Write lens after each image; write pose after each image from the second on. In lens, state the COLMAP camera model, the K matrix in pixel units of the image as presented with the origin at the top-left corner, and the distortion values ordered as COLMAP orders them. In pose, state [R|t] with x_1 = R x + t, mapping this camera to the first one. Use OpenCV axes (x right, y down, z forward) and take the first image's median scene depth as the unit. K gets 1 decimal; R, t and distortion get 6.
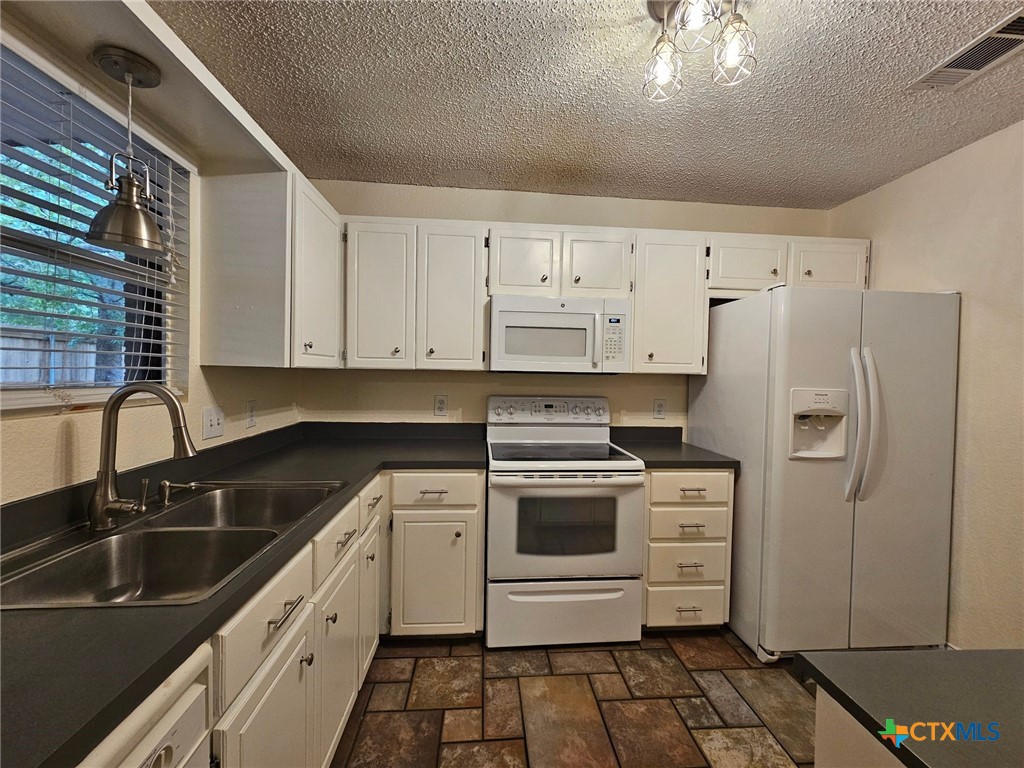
lens RADIAL K [[418.2, 0, 513.4], [0, 418.2, 382.4], [0, 0, 1]] dist [-0.003156, -0.000155]
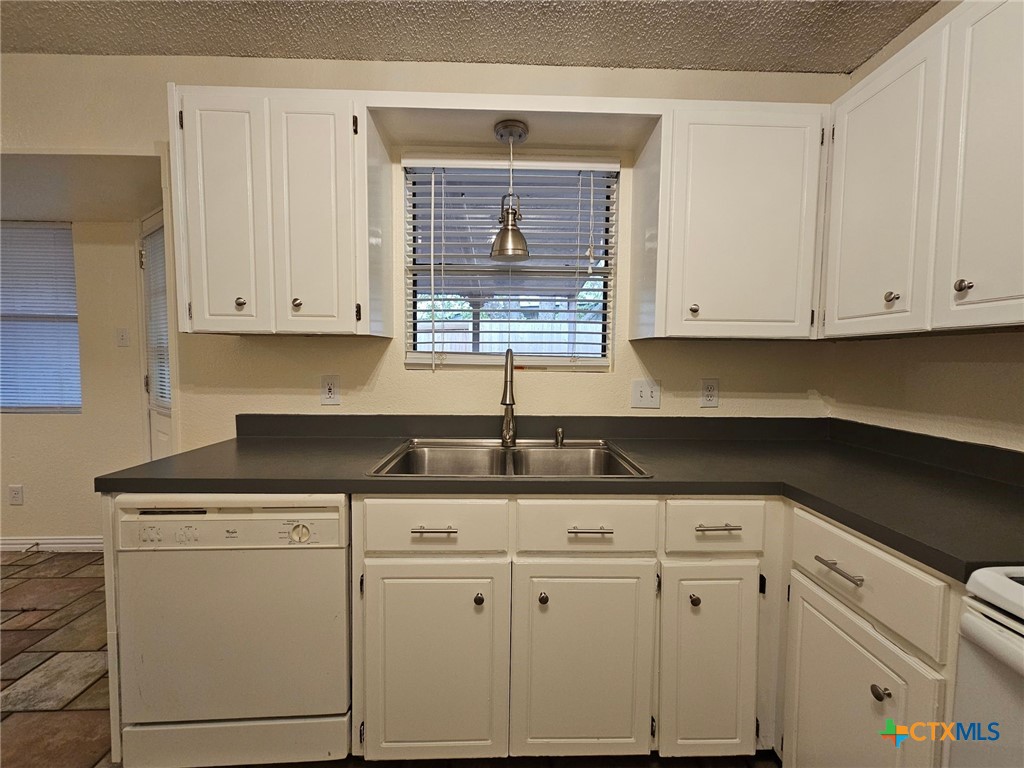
lens RADIAL K [[418.2, 0, 514.8], [0, 418.2, 381.7], [0, 0, 1]] dist [-0.003156, -0.000155]
pose [[-0.049154, 0.034744, -0.998187, 0.346729], [-0.036399, 0.998669, 0.036553, 0.036027], [0.998128, 0.038130, -0.047824, 0.685765]]
